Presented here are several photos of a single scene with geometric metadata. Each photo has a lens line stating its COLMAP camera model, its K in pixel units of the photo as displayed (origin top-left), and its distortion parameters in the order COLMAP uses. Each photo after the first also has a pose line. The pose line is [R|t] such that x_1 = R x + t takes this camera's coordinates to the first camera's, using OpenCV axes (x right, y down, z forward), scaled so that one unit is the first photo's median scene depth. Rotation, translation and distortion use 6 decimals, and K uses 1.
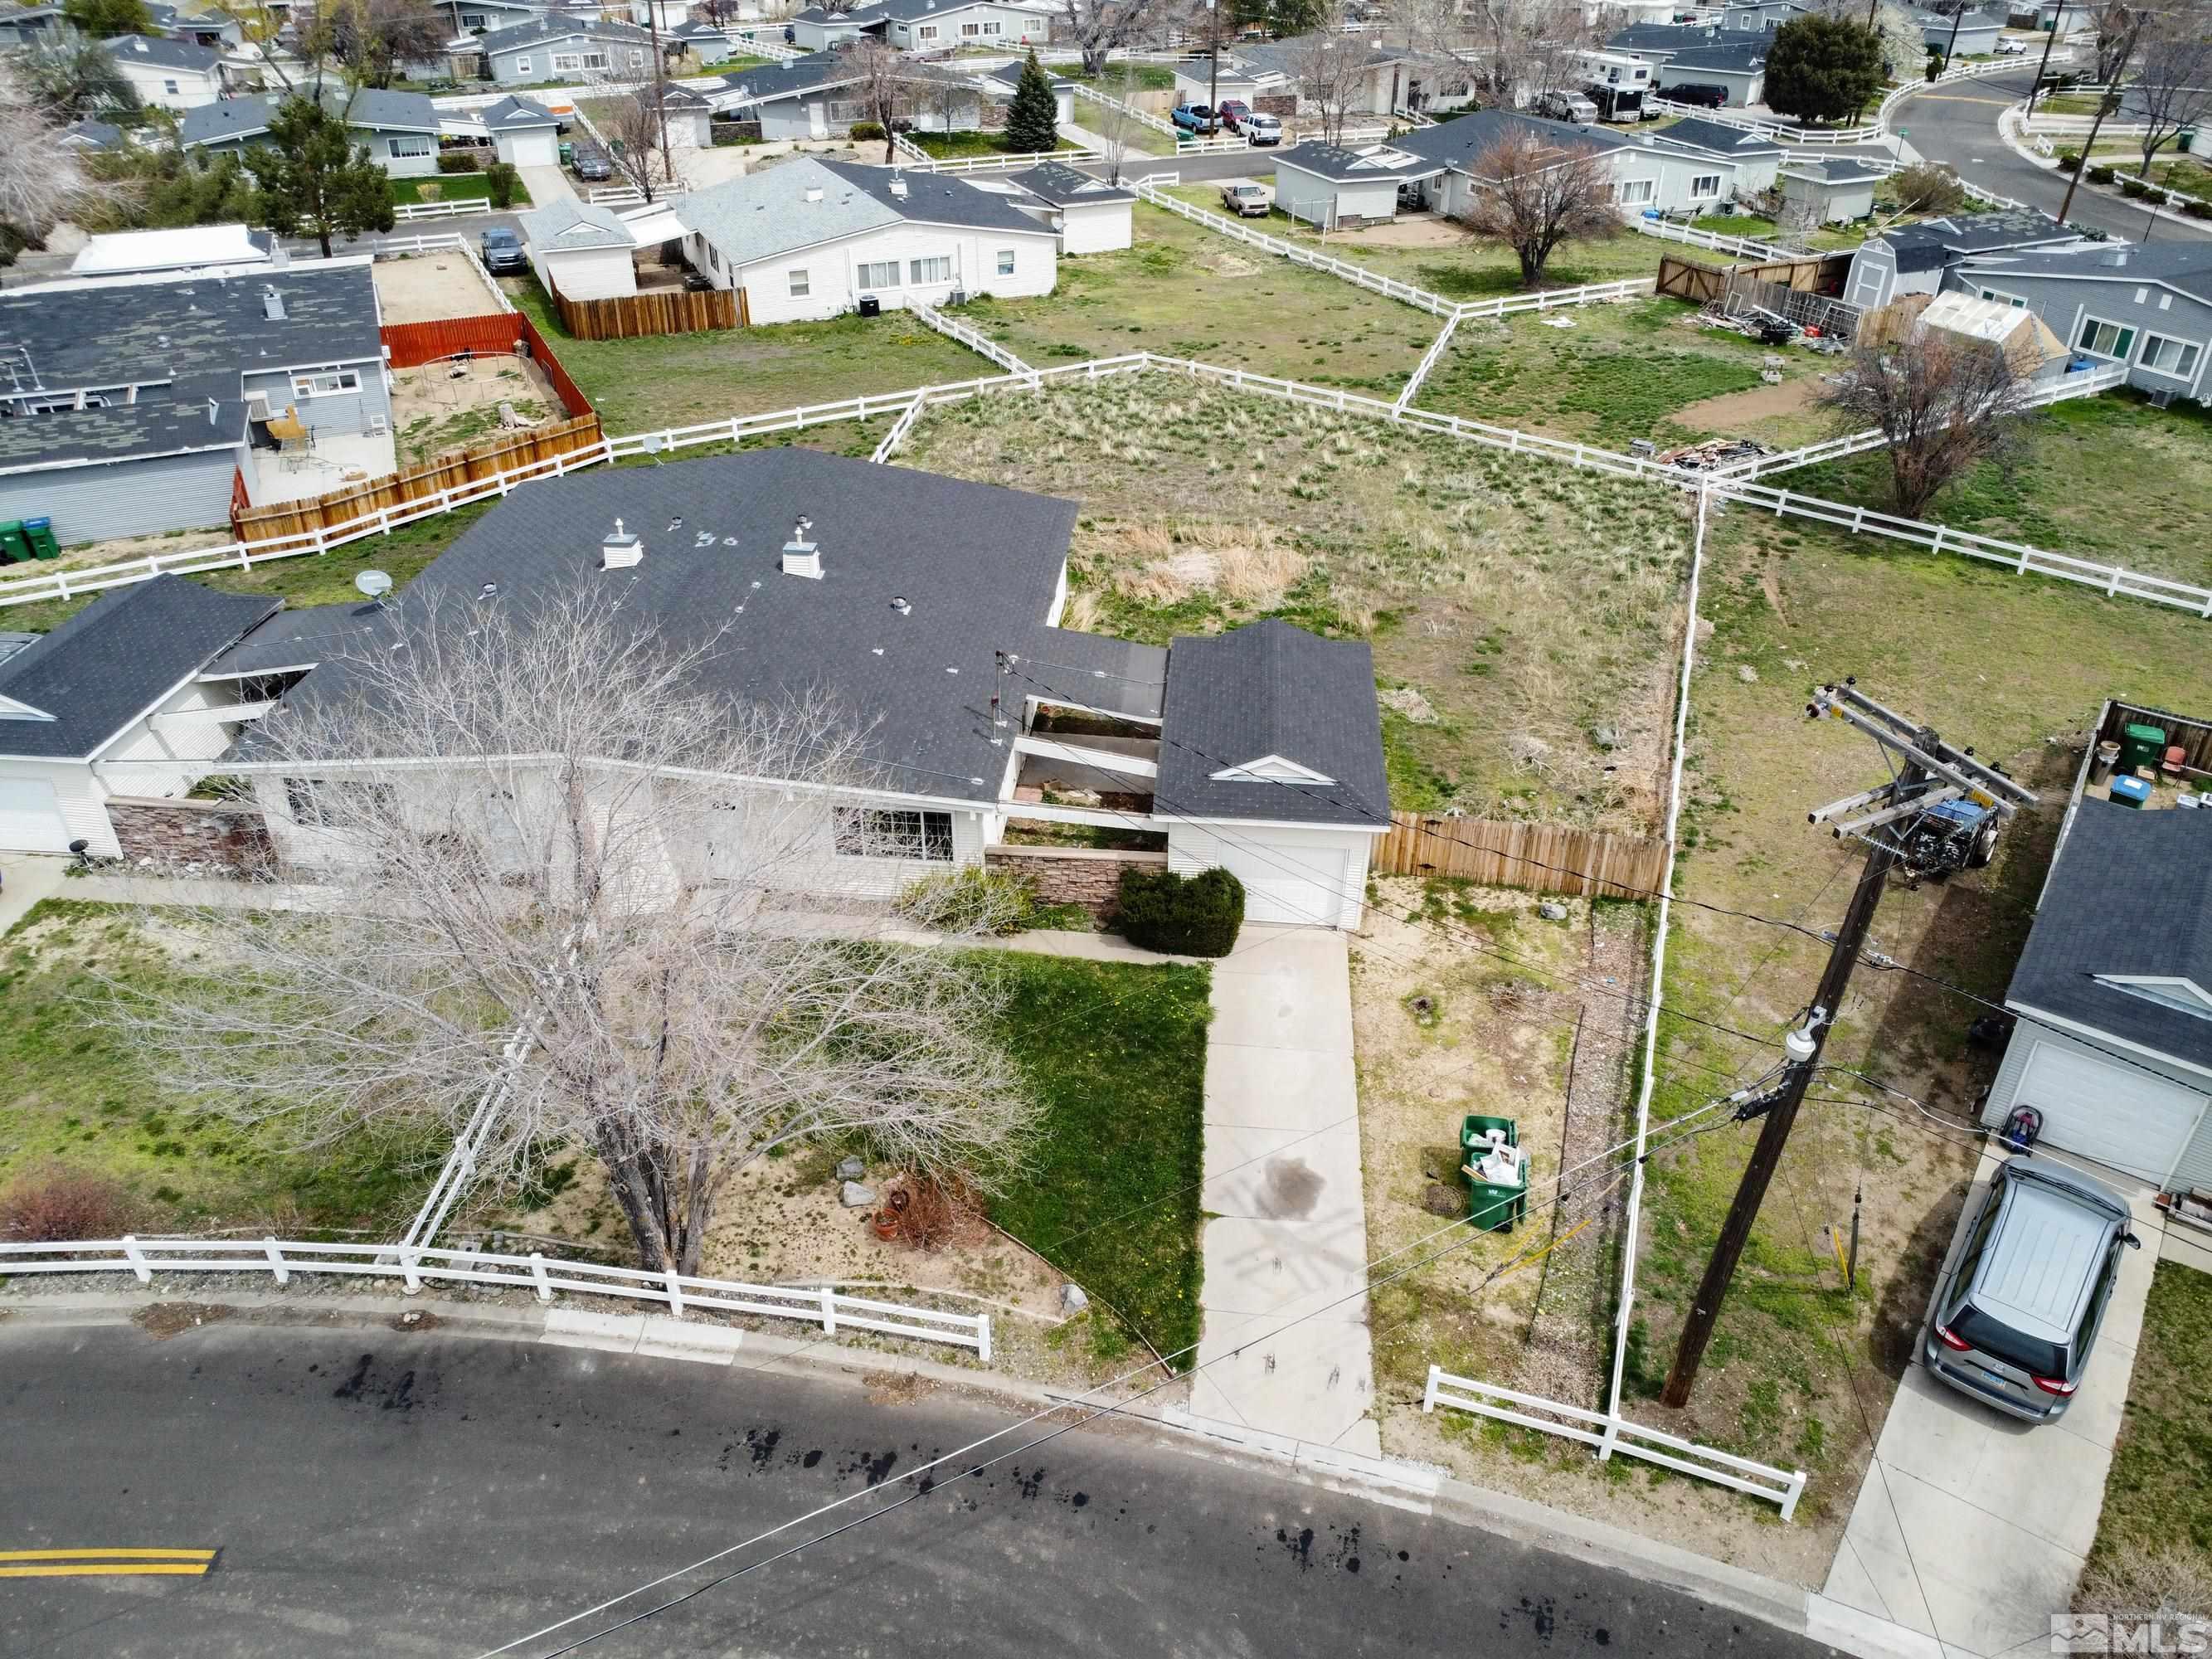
lens RADIAL K [[1617.9, 0, 1100.3], [0, 1617.9, 833.4], [0, 0, 1]] dist [-0.037384, 0.008141]
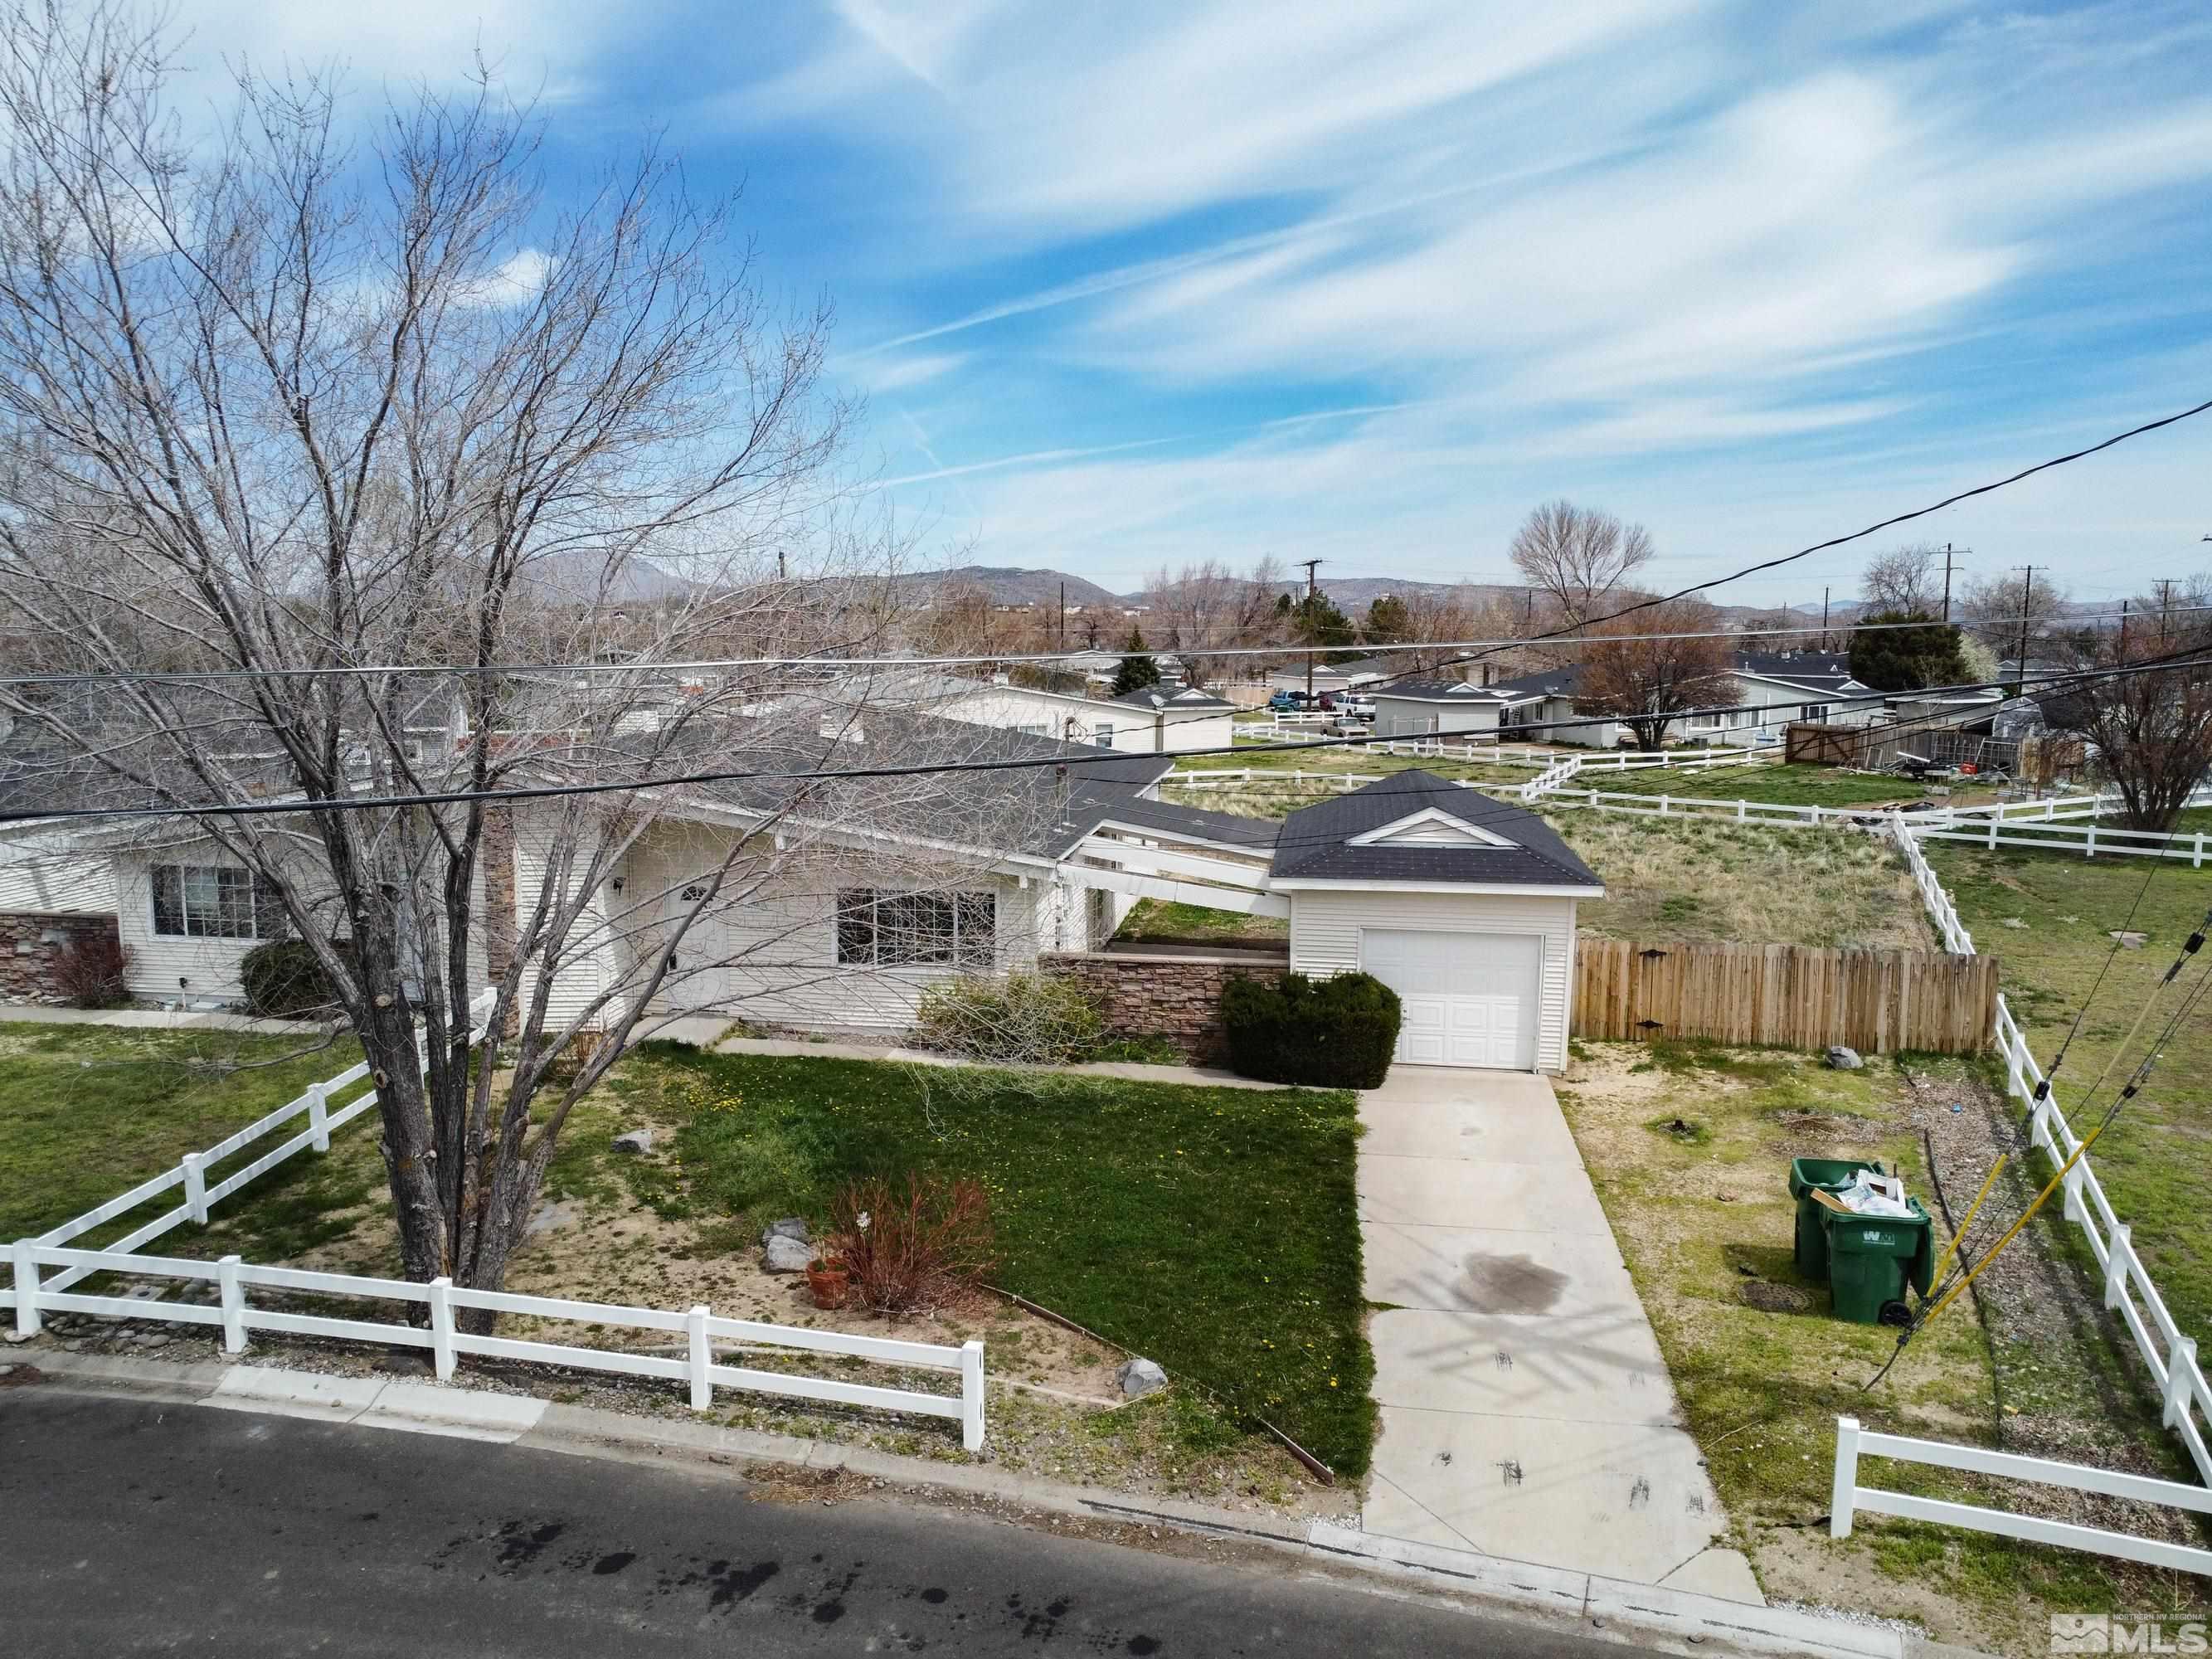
lens RADIAL K [[1617.9, 0, 1099.2], [0, 1617.9, 831.6], [0, 0, 1]] dist [-0.037384, 0.008141]
pose [[0.998009, 0.009368, -0.062365, 0.001621], [-0.034881, 0.905876, -0.422105, 0.339784], [0.052541, 0.423440, 0.904399, 0.400617]]
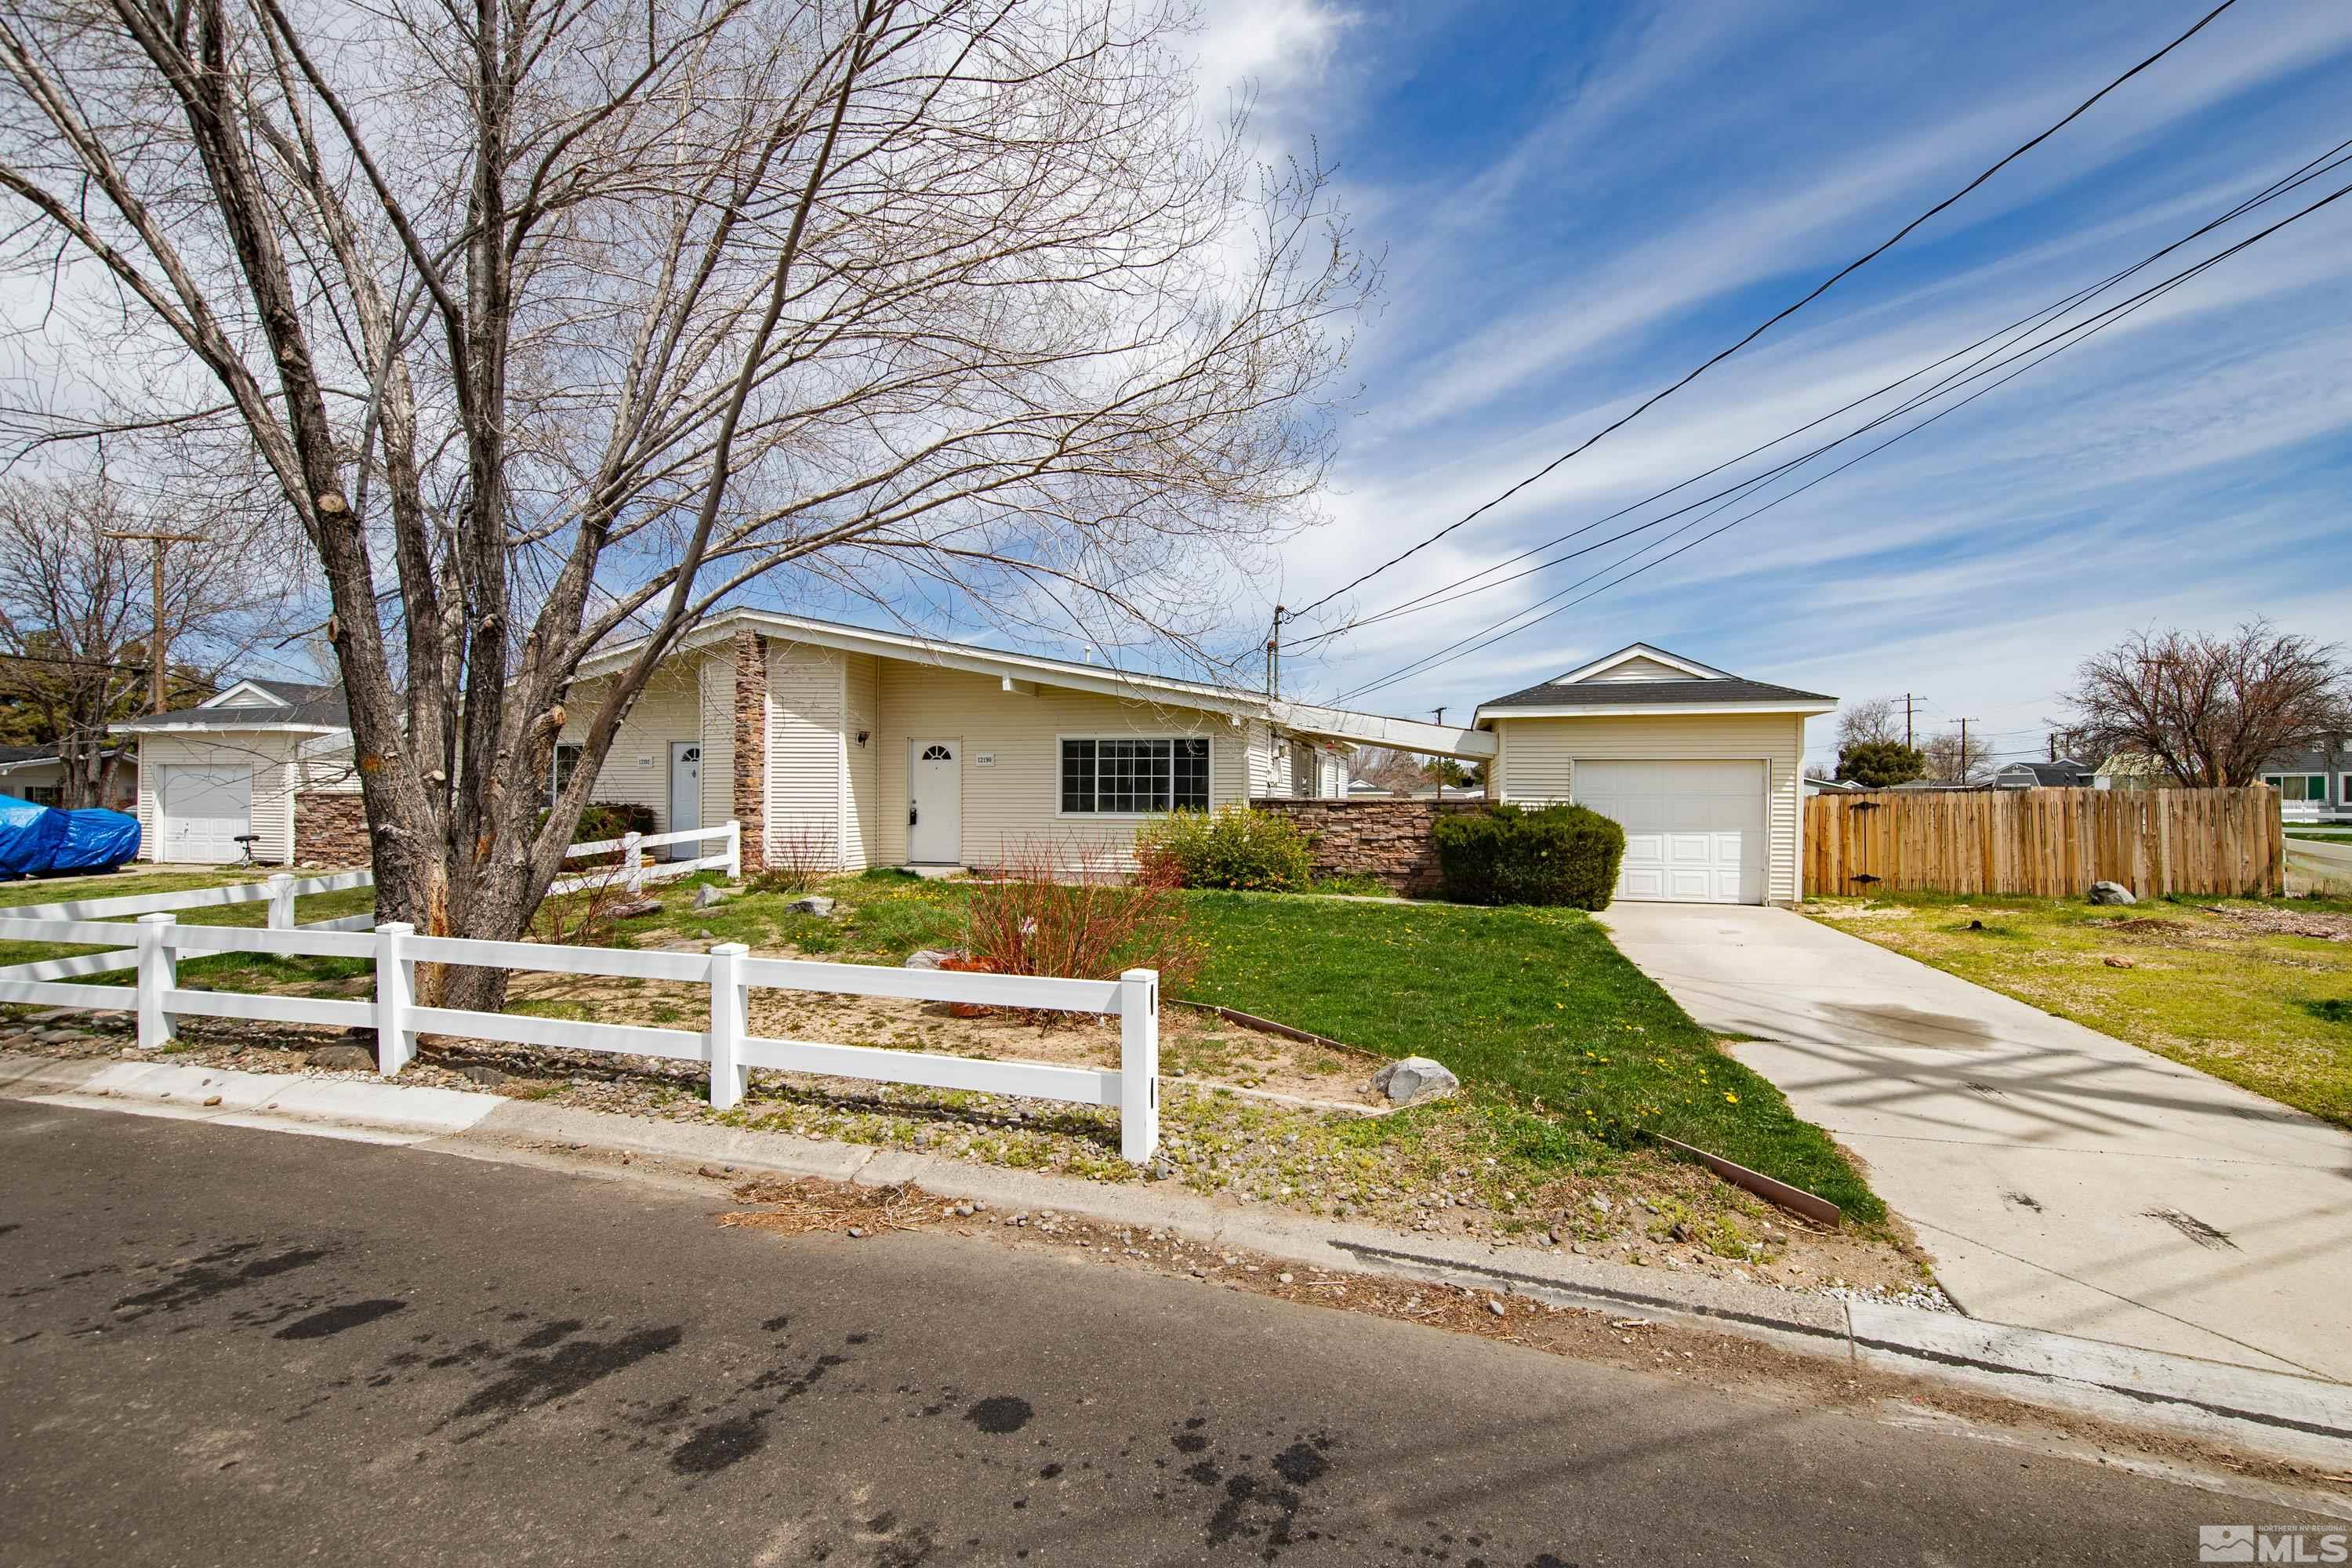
lens RADIAL K [[1044.7, 0, 1200.3], [0, 1044.7, 791.3], [0, 0, 1]] dist [0.010826, -0.004333]
pose [[0.989183, -0.001889, -0.146673, -0.028148], [-0.077959, 0.840234, -0.536590, 0.347874], [0.124253, 0.542220, 0.830999, 0.741301]]
